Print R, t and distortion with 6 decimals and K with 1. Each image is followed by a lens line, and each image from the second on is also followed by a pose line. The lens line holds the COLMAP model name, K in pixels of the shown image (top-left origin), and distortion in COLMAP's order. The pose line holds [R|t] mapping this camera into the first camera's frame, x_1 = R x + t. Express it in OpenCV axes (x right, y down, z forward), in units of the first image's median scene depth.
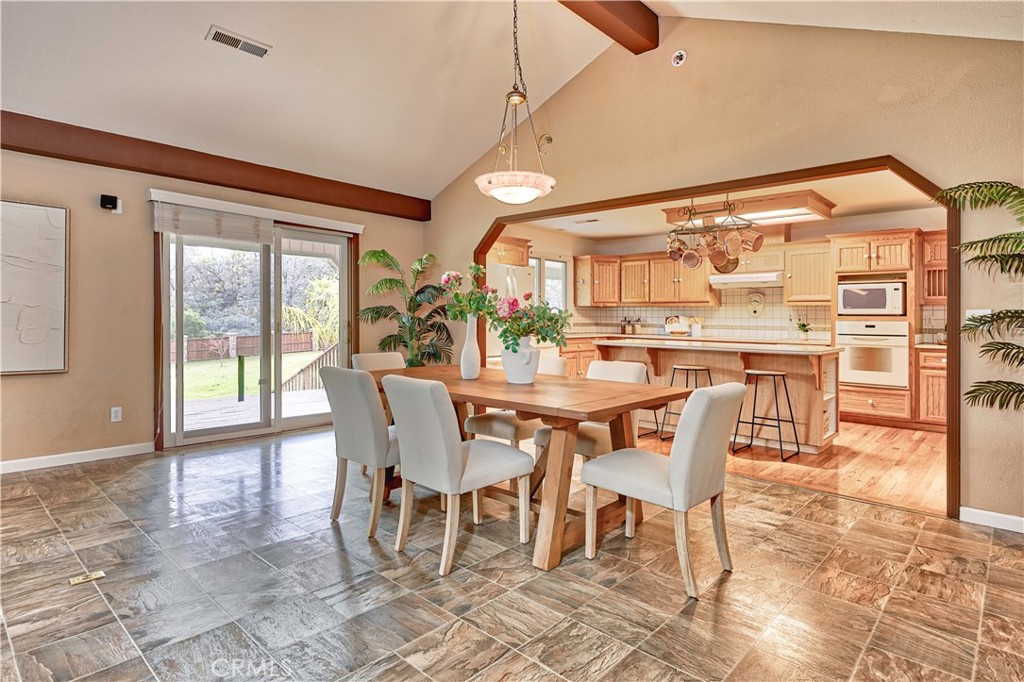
lens RADIAL K [[552.2, 0, 516.4], [0, 552.2, 322.1], [0, 0, 1]] dist [-0.002727, -0.000434]
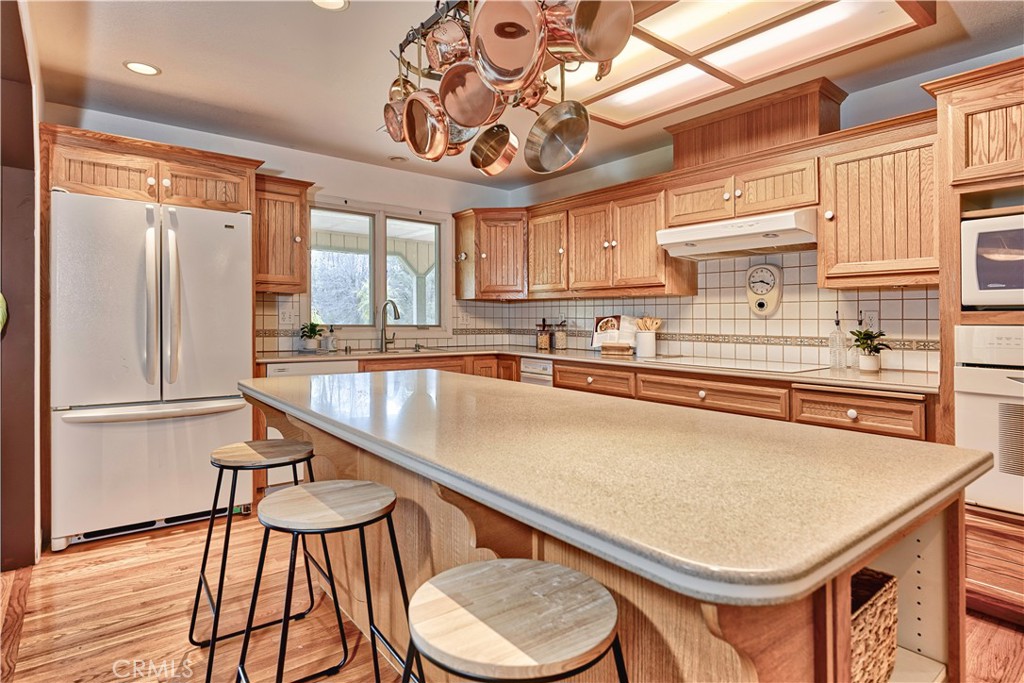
lens RADIAL K [[552.2, 0, 516.4], [0, 552.2, 322.6], [0, 0, 1]] dist [-0.002727, -0.000434]
pose [[0.987407, -0.002083, -0.158184, 0.327706], [0.001077, 0.999979, -0.006446, -0.001657], [0.158194, 0.006194, 0.987389, 0.556097]]
